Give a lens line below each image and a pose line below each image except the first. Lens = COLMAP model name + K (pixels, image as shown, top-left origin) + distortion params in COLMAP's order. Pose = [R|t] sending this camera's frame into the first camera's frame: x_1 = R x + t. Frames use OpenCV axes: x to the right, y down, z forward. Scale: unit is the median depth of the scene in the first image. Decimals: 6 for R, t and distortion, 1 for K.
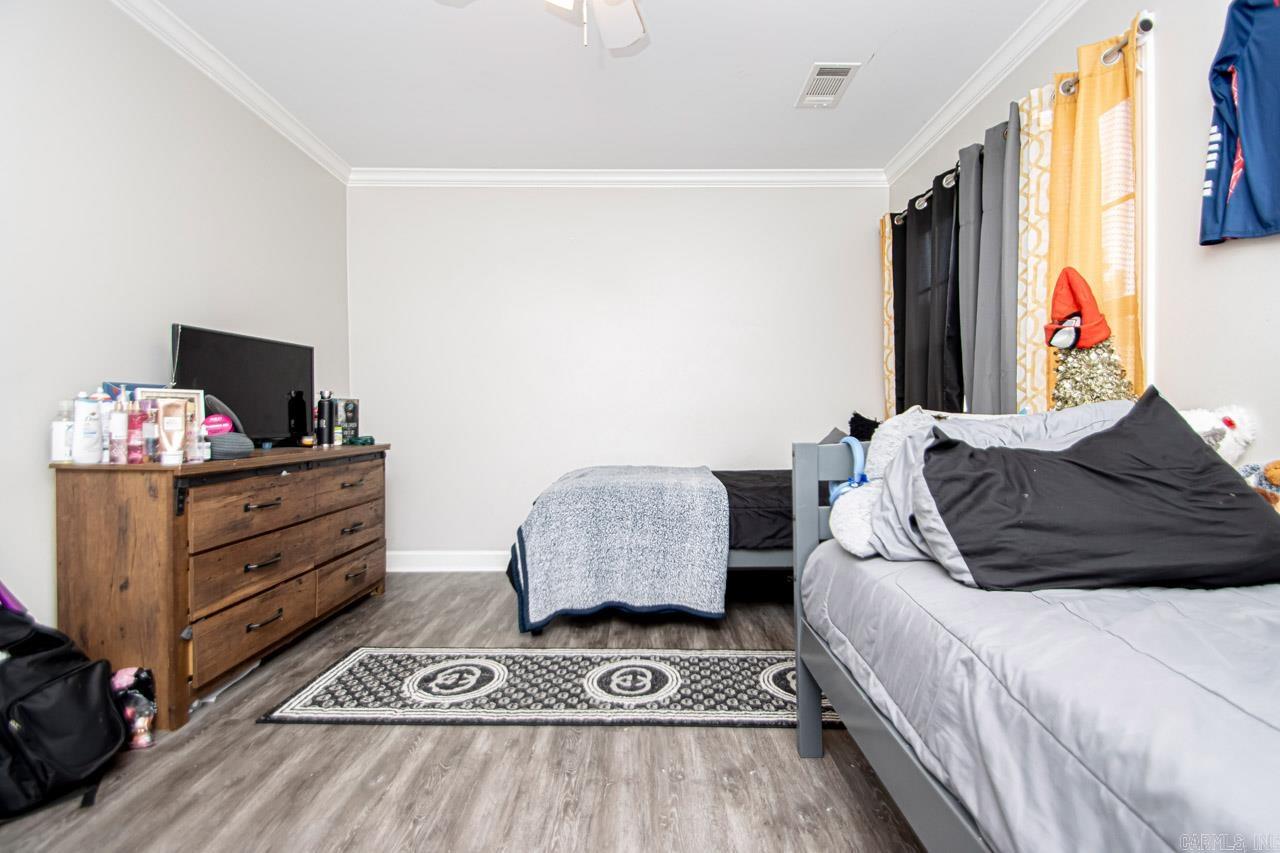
lens RADIAL K [[594.4, 0, 663.9], [0, 594.4, 425.6], [0, 0, 1]] dist [0.003620, -0.000338]
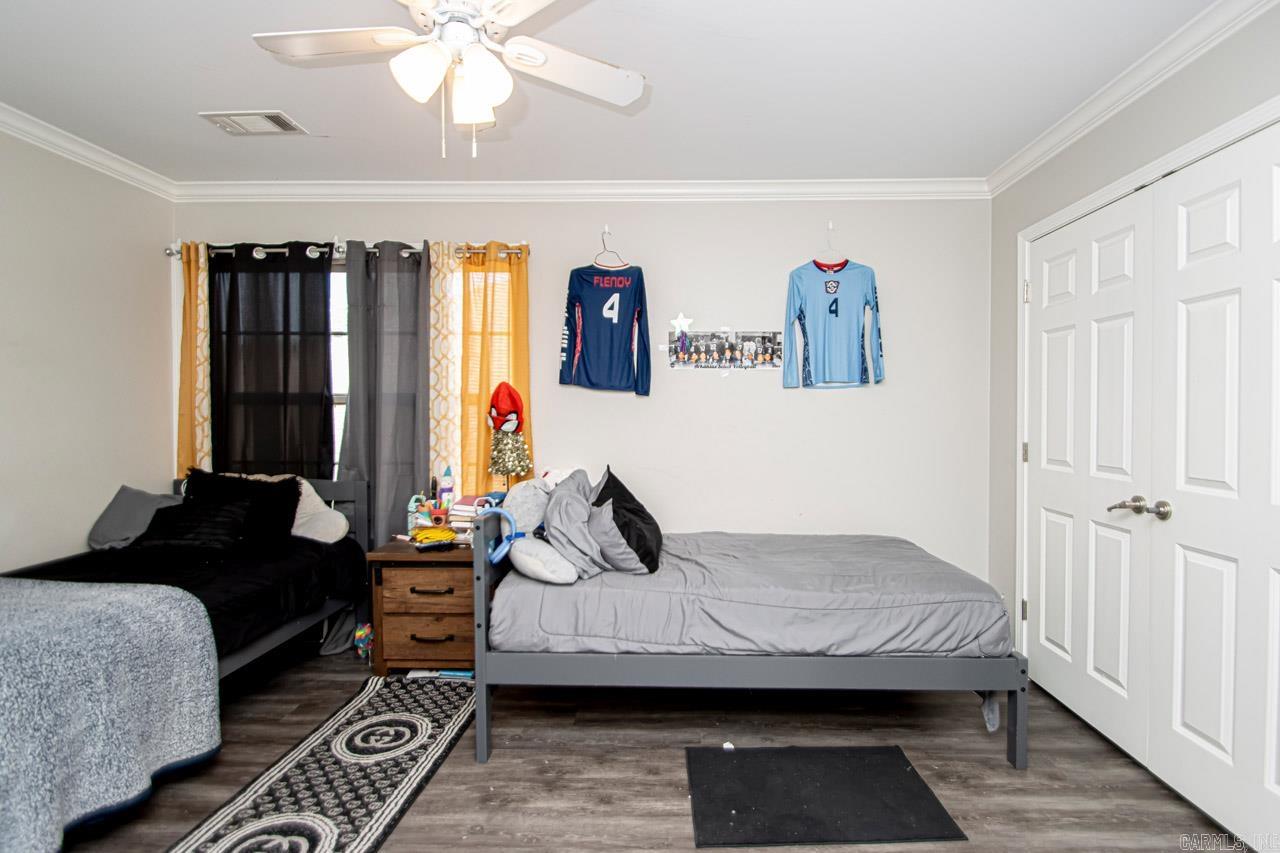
lens RADIAL K [[594.4, 0, 663.9], [0, 594.4, 425.6], [0, 0, 1]] dist [0.003620, -0.000338]
pose [[0.047552, -0.008898, 0.998829, -0.812249], [0.007285, 0.999937, 0.008561, -0.139104], [-0.998842, 0.006869, 0.047614, 0.439730]]
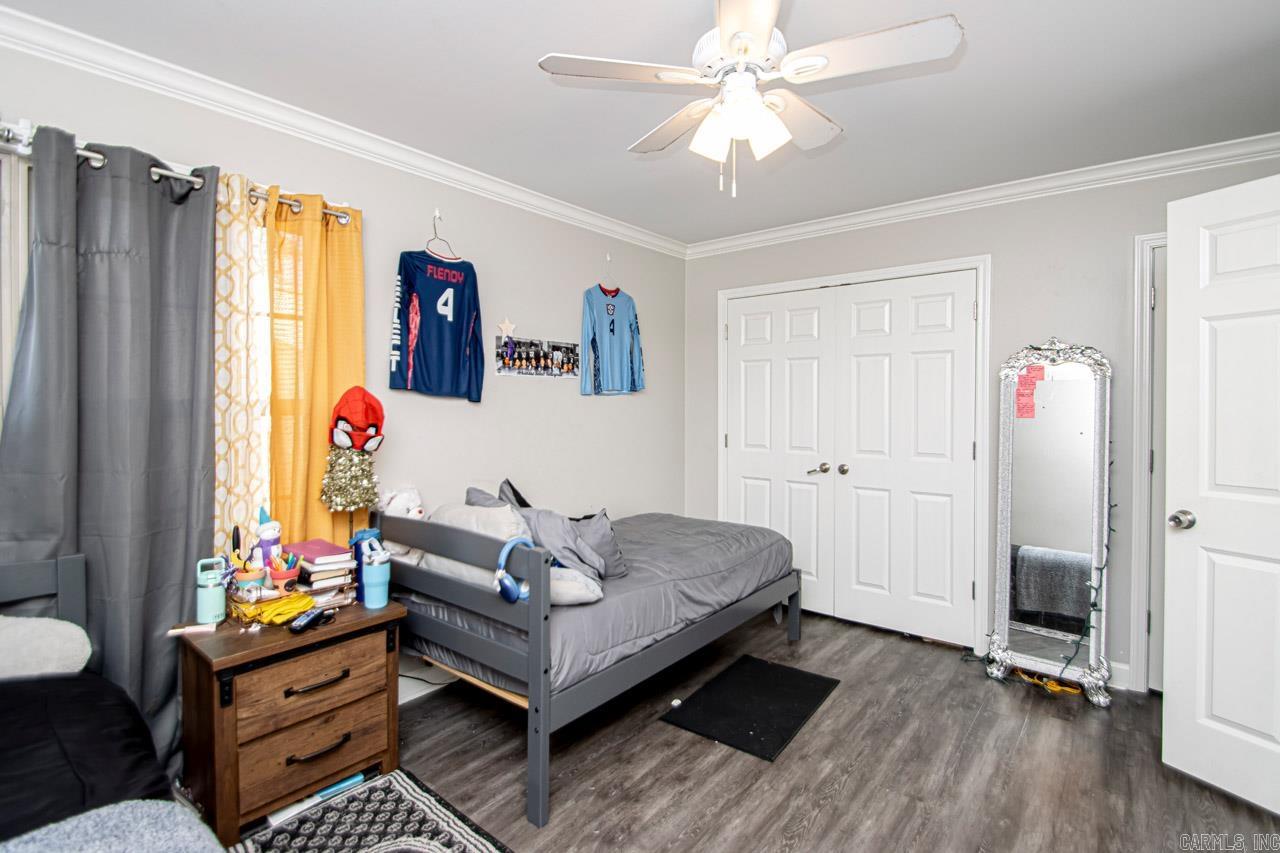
lens RADIAL K [[594.3, 0, 637.5], [0, 594.3, 415.2], [0, 0, 1]] dist [0.014823, -0.016957]
pose [[-0.751277, 0.000961, 0.659986, -0.514447], [0.019934, 0.999576, 0.021235, -0.195334], [-0.659686, 0.029109, -0.750978, 1.382194]]
